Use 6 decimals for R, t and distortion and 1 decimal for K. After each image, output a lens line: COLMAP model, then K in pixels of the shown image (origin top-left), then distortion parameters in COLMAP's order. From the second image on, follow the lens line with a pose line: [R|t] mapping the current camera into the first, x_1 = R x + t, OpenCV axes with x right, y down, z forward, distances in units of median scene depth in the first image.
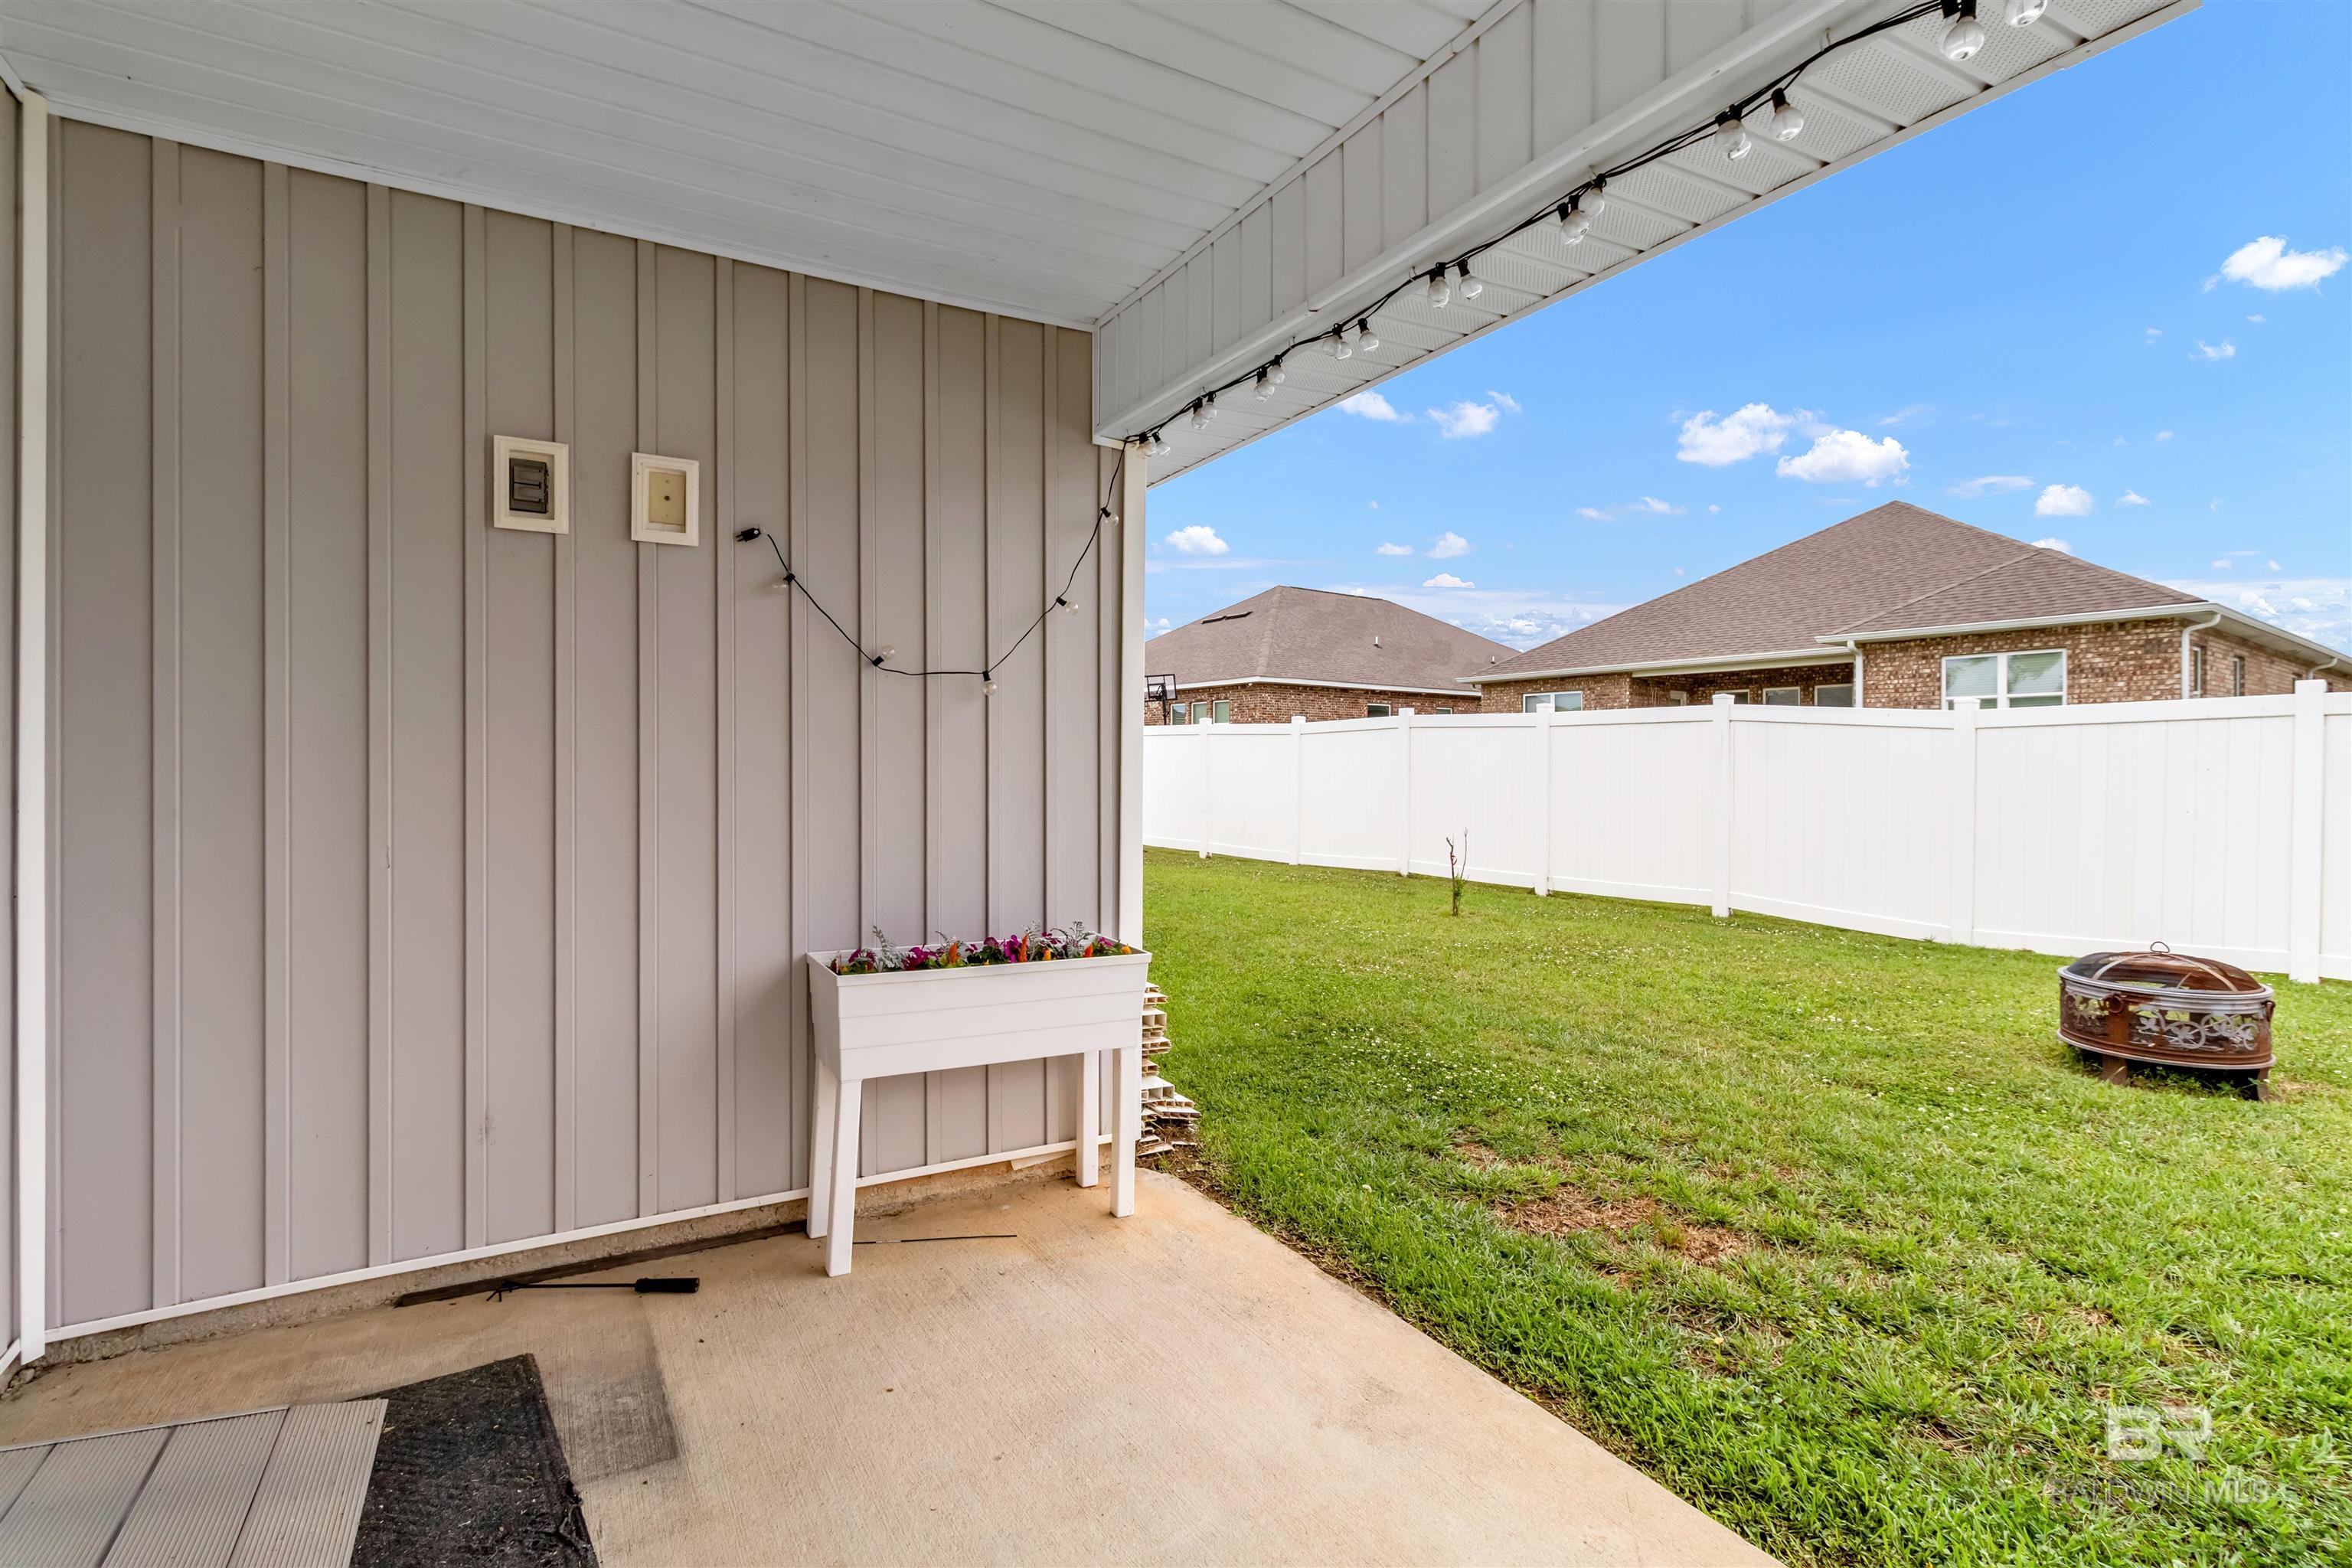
lens RADIAL K [[1155.7, 0, 1164.2], [0, 1155.7, 765.3], [0, 0, 1]] dist [0.002398, 0.000891]
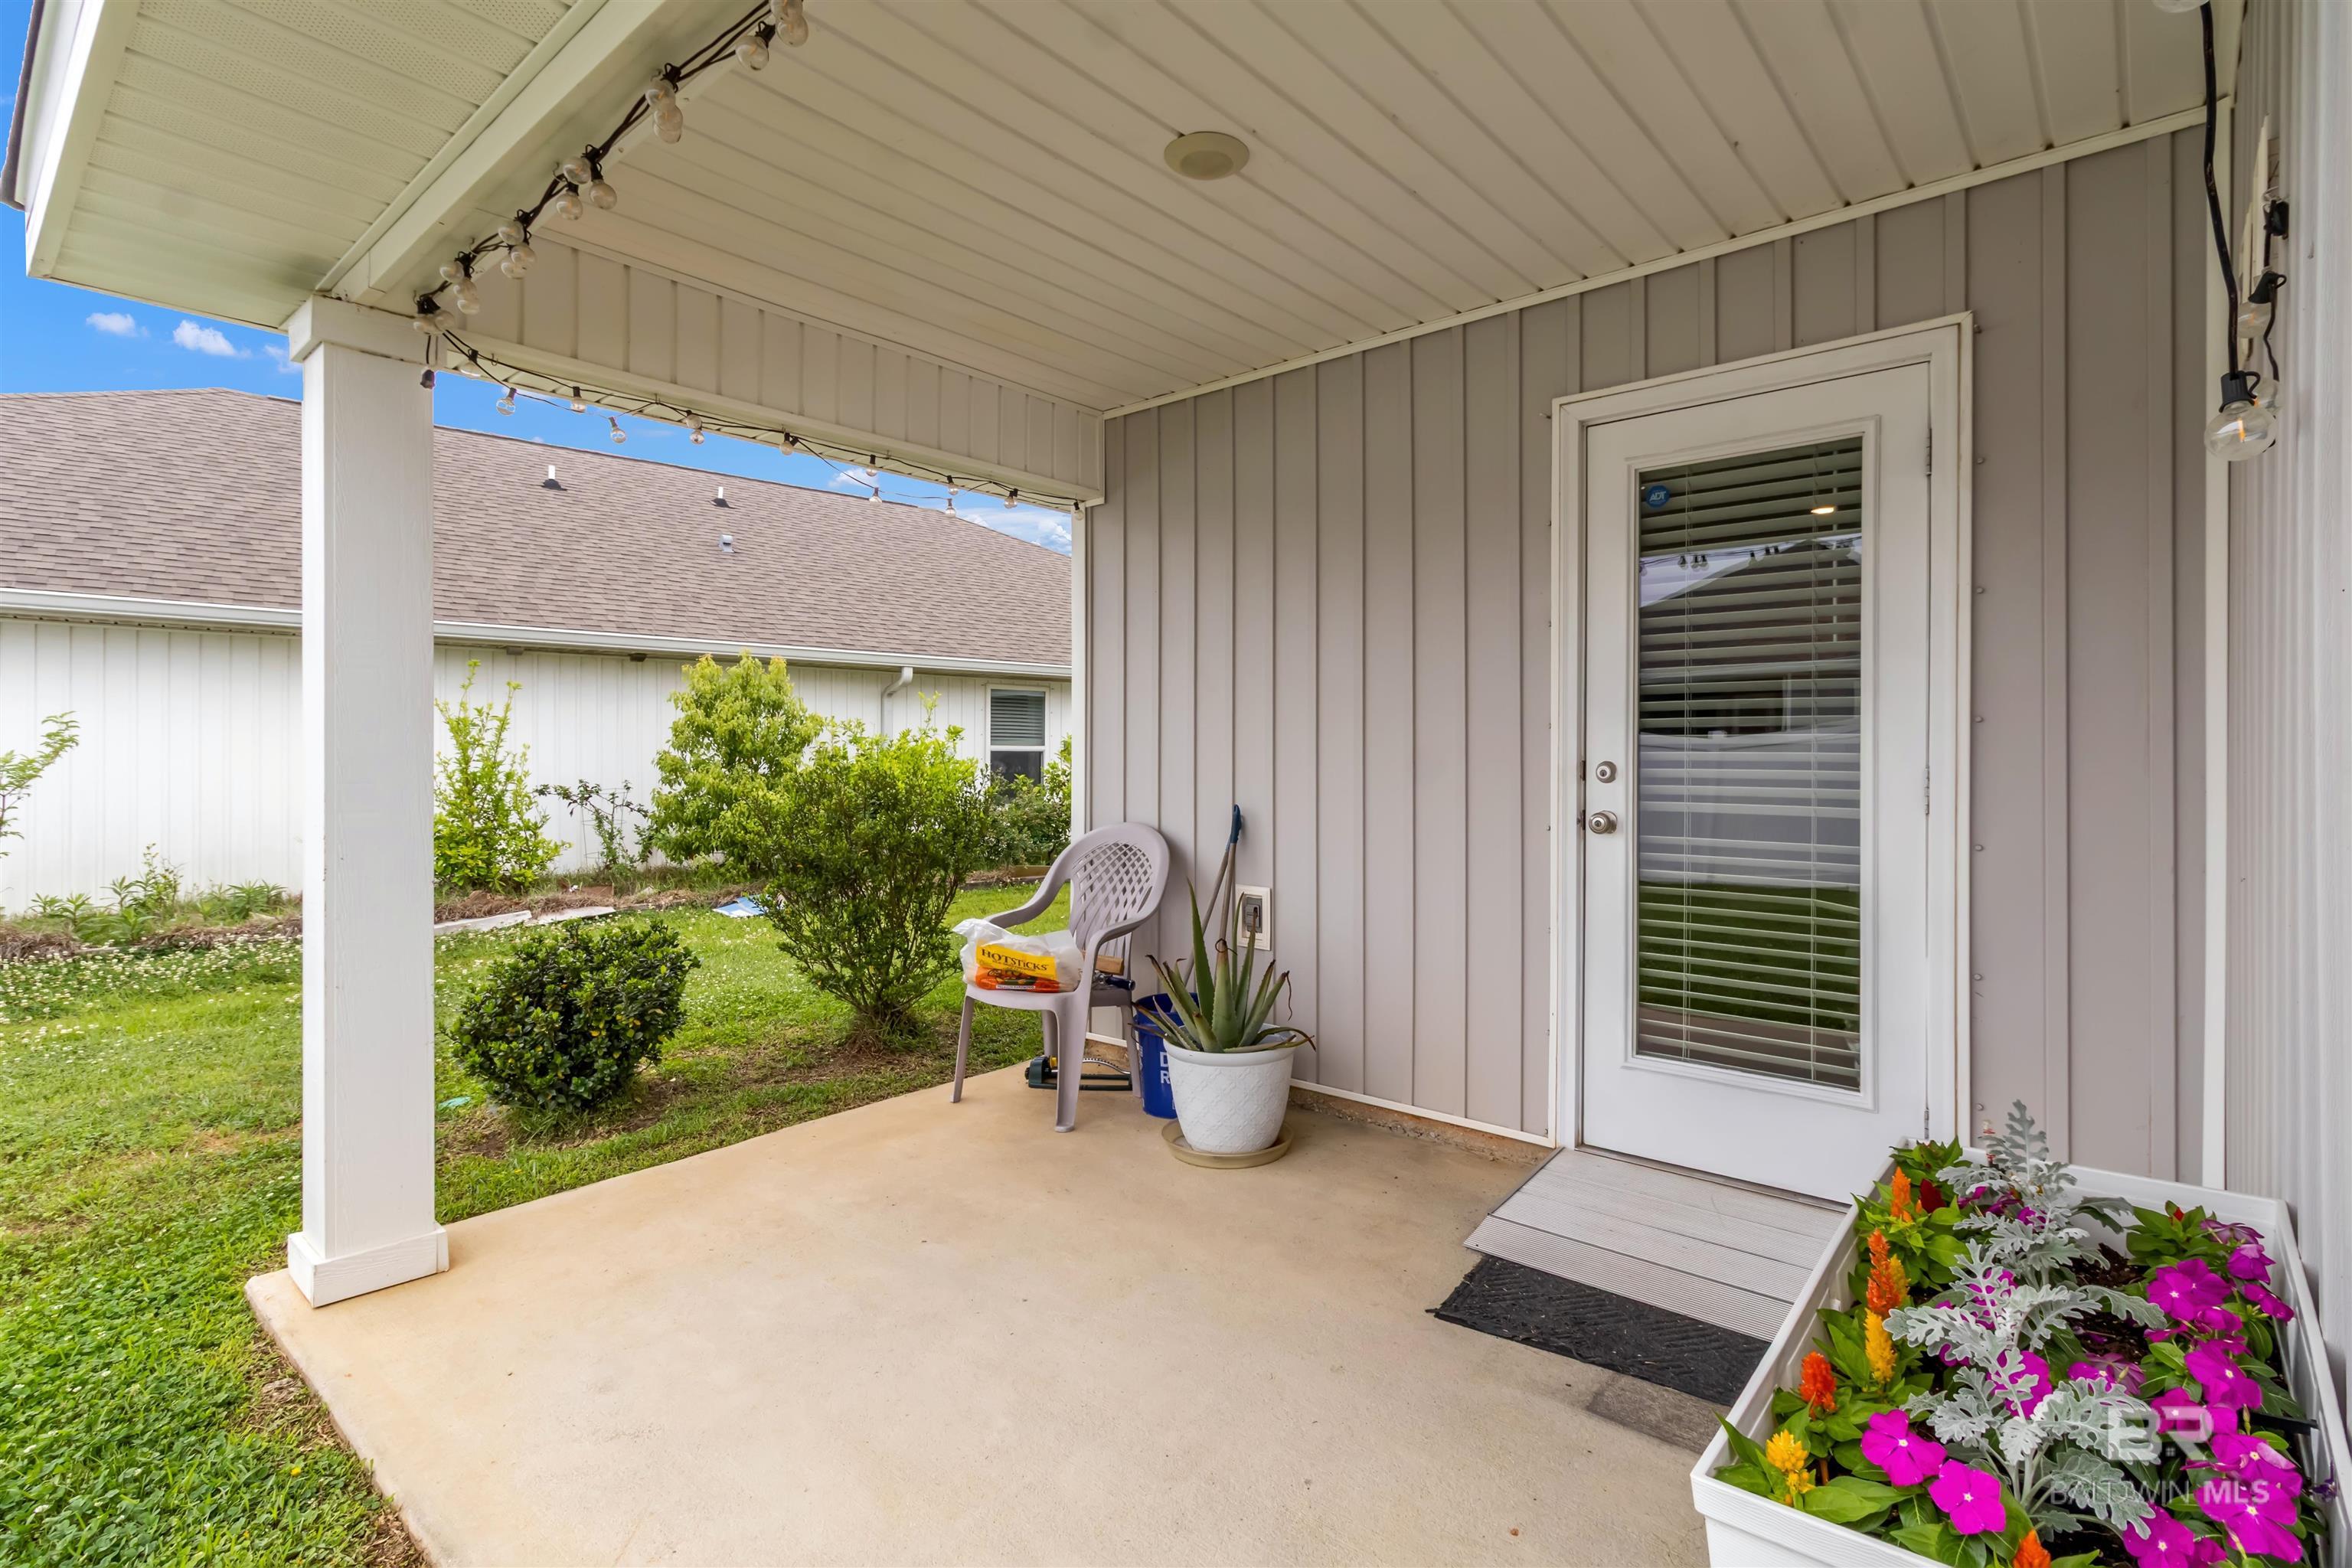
lens RADIAL K [[1155.7, 0, 1164.2], [0, 1155.7, 765.3], [0, 0, 1]] dist [0.002398, 0.000891]
pose [[-0.940239, 0.002260, -0.340507, 0.212331], [0.002244, 0.999997, 0.000440, 0.001659], [0.340507, -0.000350, -0.940242, 1.307977]]
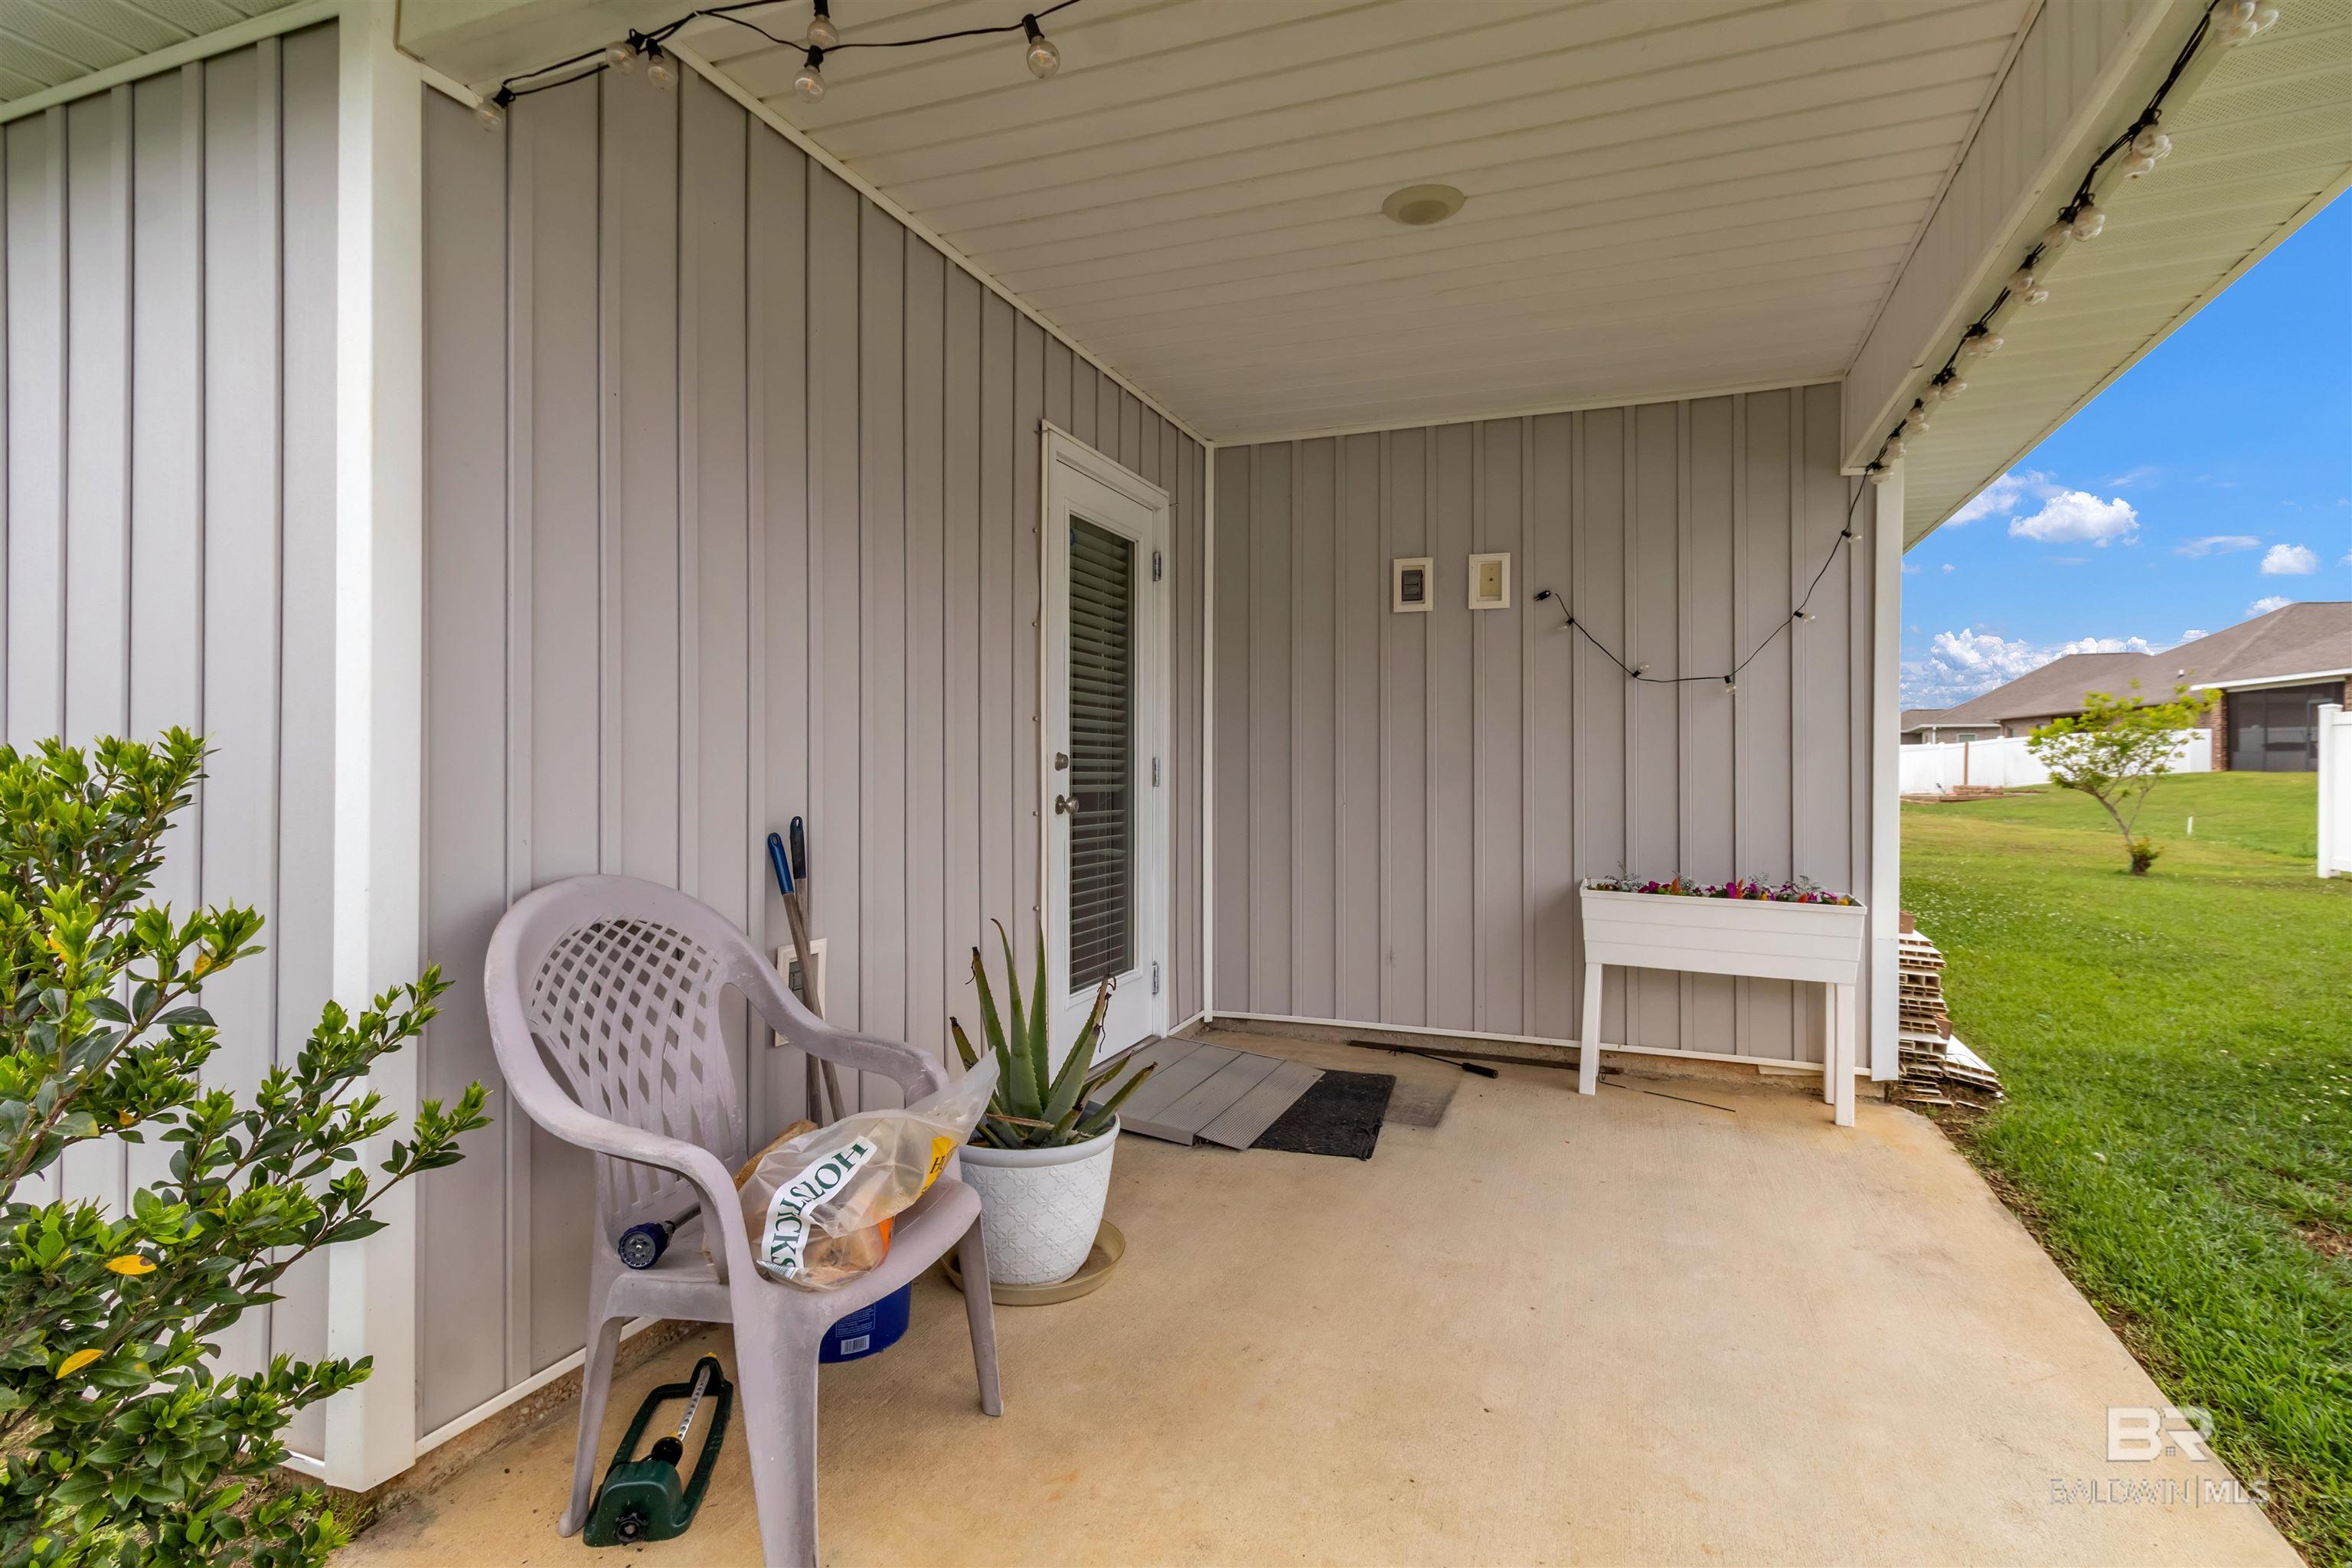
lens RADIAL K [[1155.7, 0, 1164.2], [0, 1155.7, 765.3], [0, 0, 1]] dist [0.002398, 0.000891]
pose [[0.636173, 0.008880, -0.771495, 0.497515], [0.000480, 0.999929, 0.011905, 0.002708], [0.771546, -0.007944, 0.636124, -0.341651]]
